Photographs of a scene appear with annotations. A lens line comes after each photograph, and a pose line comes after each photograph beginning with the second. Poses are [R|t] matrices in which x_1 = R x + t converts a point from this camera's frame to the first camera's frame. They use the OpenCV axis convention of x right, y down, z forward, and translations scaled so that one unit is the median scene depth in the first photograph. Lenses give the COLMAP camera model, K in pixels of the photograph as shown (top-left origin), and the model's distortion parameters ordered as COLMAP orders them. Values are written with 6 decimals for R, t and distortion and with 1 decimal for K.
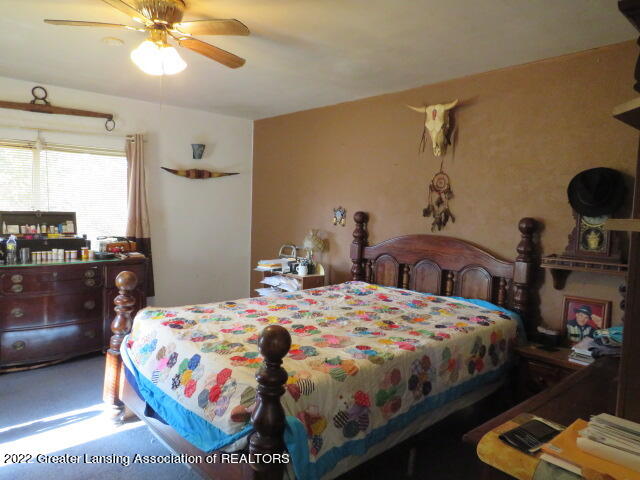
lens RADIAL K [[463.9, 0, 320.0], [0, 463.9, 240.0], [0, 0, 1]] dist [-0.000798, 0.012335]
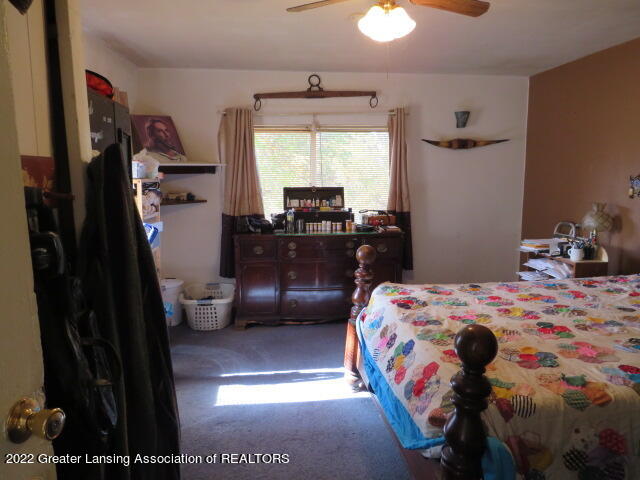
lens RADIAL K [[463.9, 0, 320.0], [0, 463.9, 240.0], [0, 0, 1]] dist [-0.000798, 0.012335]
pose [[0.821139, 0.047050, -0.568785, 0.068644], [-0.012840, 0.997867, 0.064007, -0.007373], [0.570583, -0.045256, 0.819992, 0.092783]]
